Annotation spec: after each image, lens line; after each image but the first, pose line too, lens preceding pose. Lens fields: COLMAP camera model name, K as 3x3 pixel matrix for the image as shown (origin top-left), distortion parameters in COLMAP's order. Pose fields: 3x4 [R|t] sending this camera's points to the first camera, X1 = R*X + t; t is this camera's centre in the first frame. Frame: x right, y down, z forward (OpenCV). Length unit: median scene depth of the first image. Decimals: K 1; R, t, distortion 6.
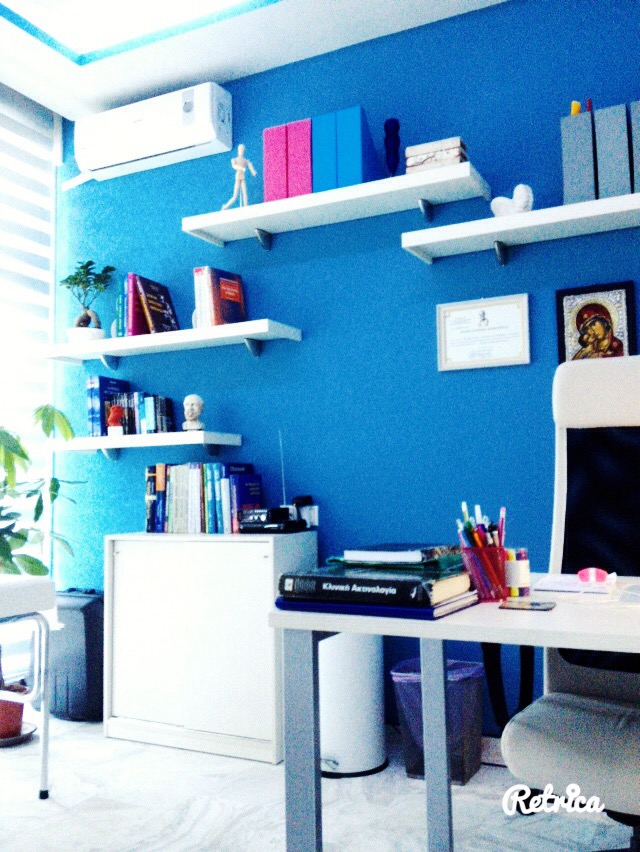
lens RADIAL K [[795.7, 0, 320.0], [0, 795.7, 426.0], [0, 0, 1]] dist [0.115978, -0.248055]
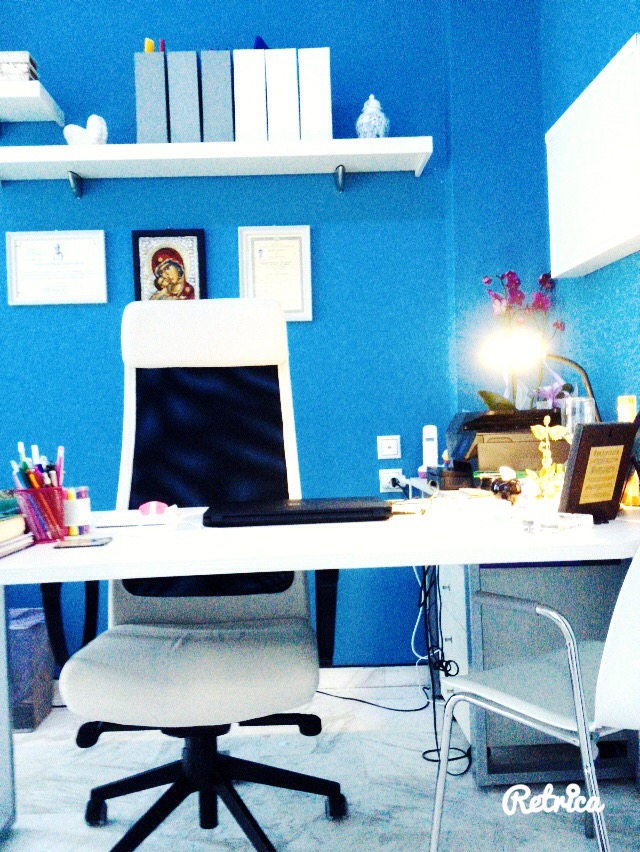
lens RADIAL K [[795.7, 0, 320.0], [0, 795.7, 426.0], [0, 0, 1]] dist [0.115978, -0.248055]
pose [[0.879326, -0.014958, 0.475985, 0.021230], [-0.018291, 0.997708, 0.065144, 0.004136], [-0.475869, -0.065989, 0.877037, -0.001514]]
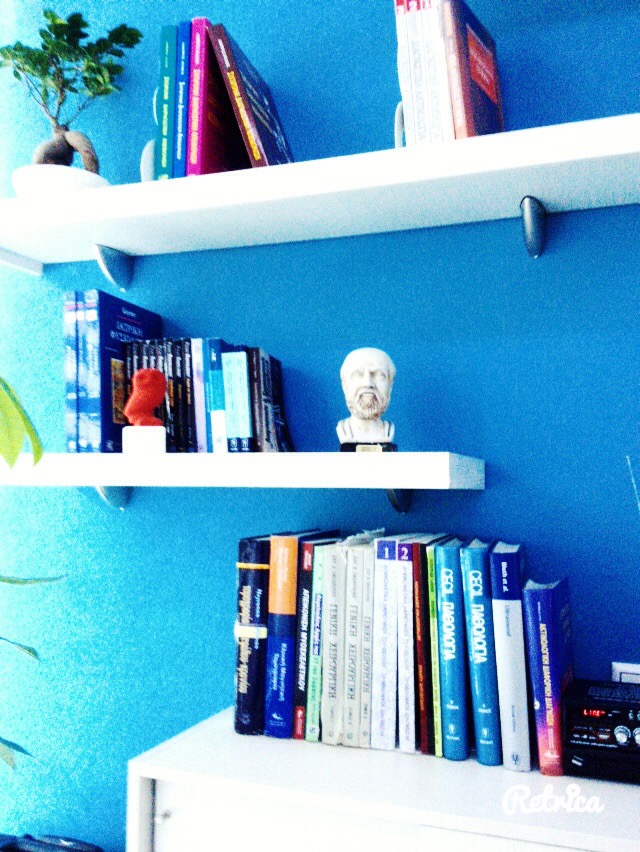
lens RADIAL K [[795.7, 0, 320.0], [0, 795.7, 426.0], [0, 0, 1]] dist [0.115978, -0.248055]
pose [[0.992976, 0.035050, 0.113007, -0.229909], [-0.035579, 0.999363, 0.002675, -0.003676], [-0.112841, -0.006677, 0.993591, 0.659958]]
